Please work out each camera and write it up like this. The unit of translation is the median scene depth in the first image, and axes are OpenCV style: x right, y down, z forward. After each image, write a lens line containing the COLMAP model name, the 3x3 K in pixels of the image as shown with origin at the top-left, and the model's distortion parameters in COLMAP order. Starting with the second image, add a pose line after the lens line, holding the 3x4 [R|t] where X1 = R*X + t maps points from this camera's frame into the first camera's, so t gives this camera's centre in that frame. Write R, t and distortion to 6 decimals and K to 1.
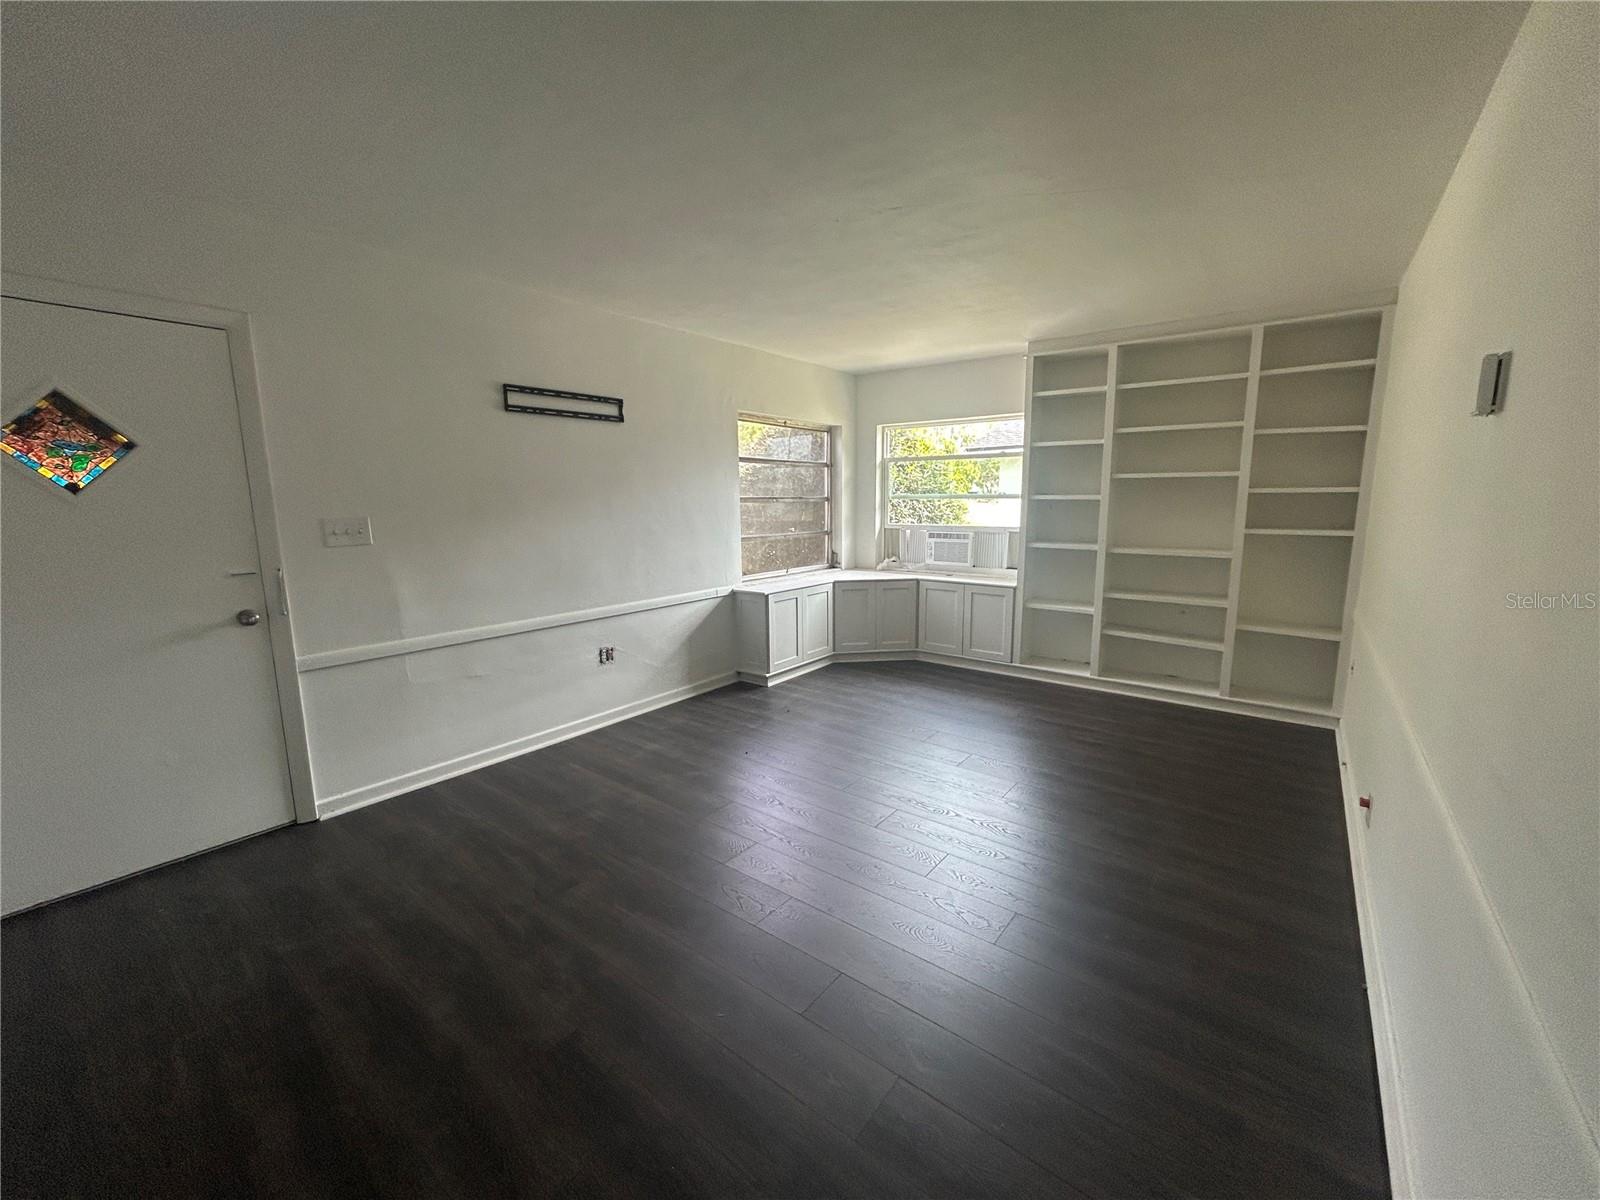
lens RADIAL K [[643.8, 0, 800.0], [0, 643.8, 600.0], [0, 0, 1]] dist [0.000492, 0.000122]
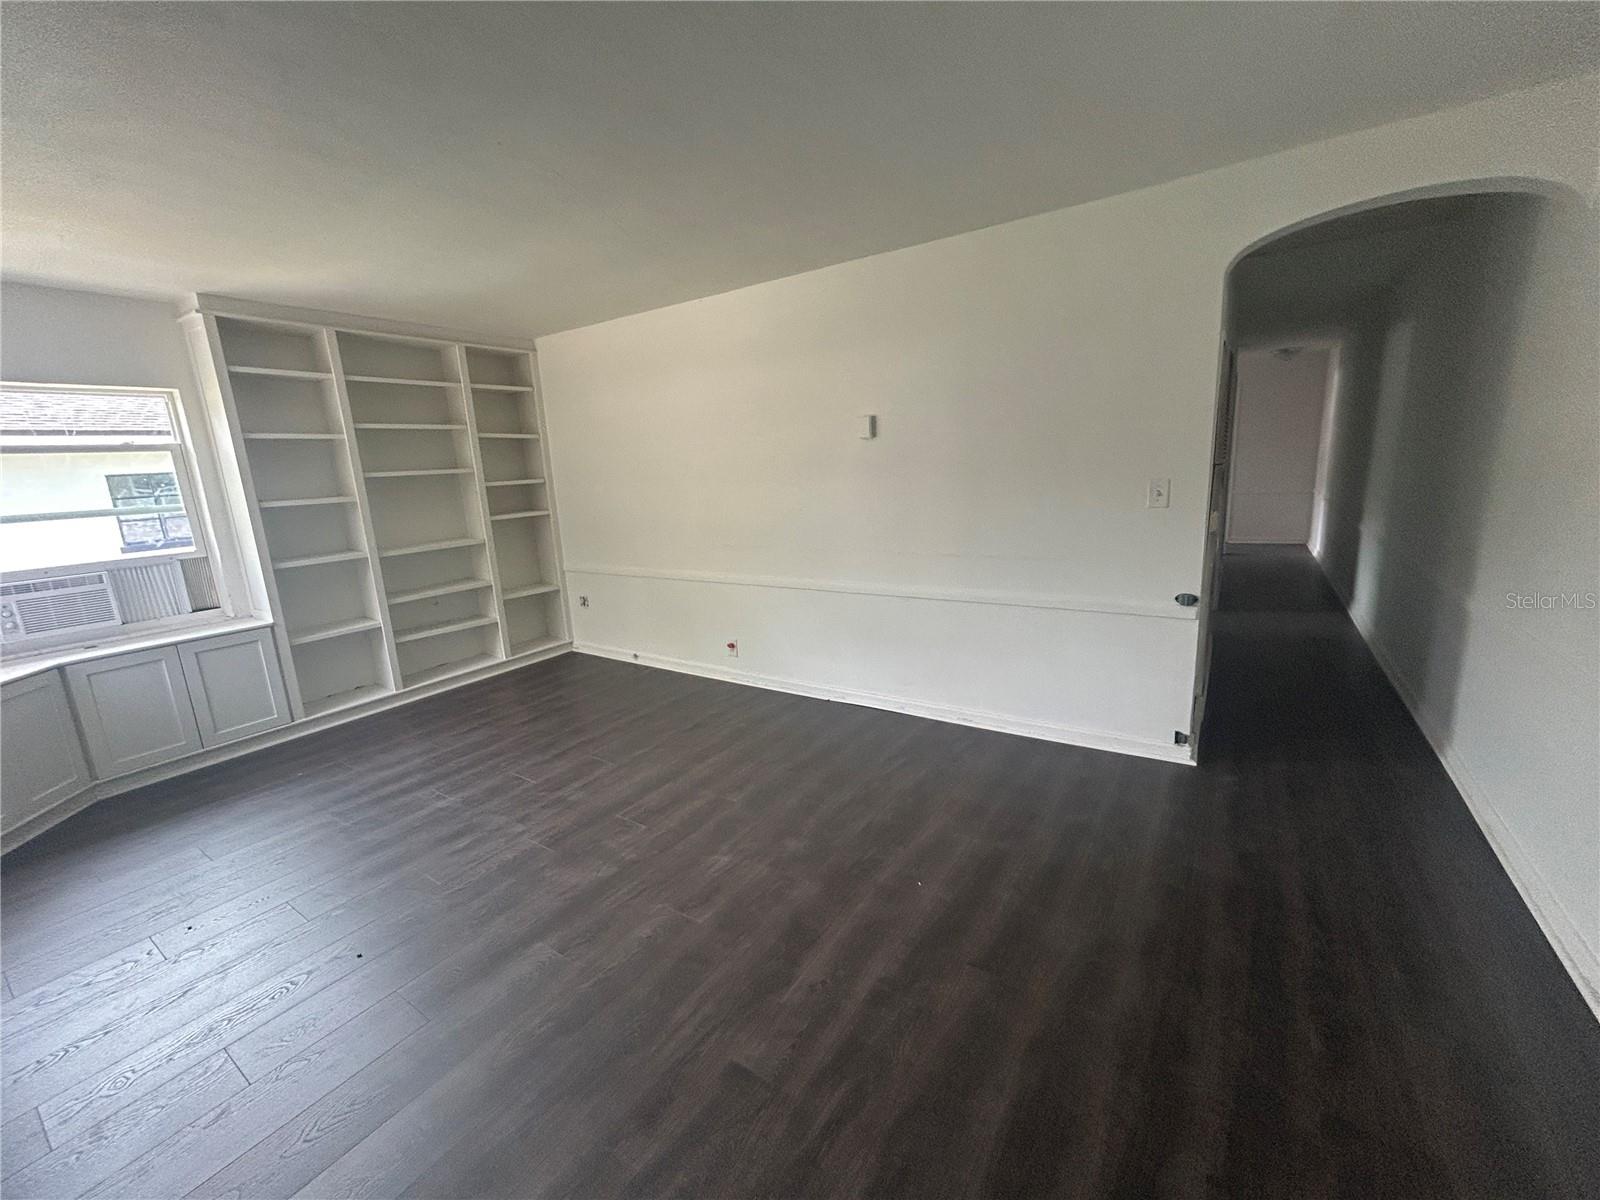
lens RADIAL K [[643.8, 0, 800.0], [0, 643.8, 600.0], [0, 0, 1]] dist [0.000492, 0.000122]
pose [[-0.063424, -0.200514, 0.977636, -0.468067], [0.214217, 0.954039, 0.209572, -0.078018], [-0.974725, 0.222718, -0.017555, 0.428398]]
